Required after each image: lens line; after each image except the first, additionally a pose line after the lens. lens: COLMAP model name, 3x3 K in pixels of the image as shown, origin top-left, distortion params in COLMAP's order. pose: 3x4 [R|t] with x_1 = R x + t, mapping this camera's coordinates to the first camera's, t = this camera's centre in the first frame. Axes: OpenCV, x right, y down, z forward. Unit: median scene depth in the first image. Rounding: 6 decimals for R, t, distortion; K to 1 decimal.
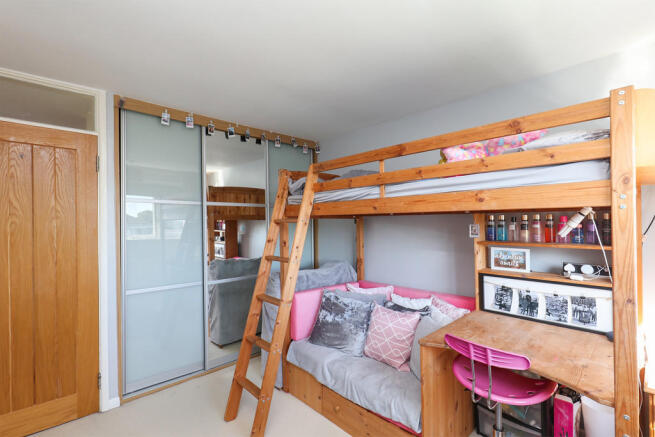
lens RADIAL K [[300.6, 0, 325.7], [0, 300.6, 222.3], [0, 0, 1]] dist [0.002219, 0.000046]
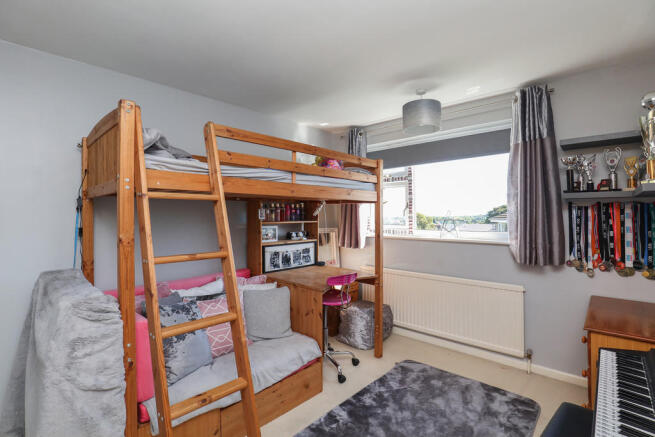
lens RADIAL K [[300.6, 0, 325.6], [0, 300.6, 213.1], [0, 0, 1]] dist [0.002219, 0.000046]
pose [[-0.048902, 0.006702, 0.998781, -0.895226], [0.001380, 0.999977, -0.006642, 0.036650], [-0.998803, 0.001053, -0.048910, 0.855796]]
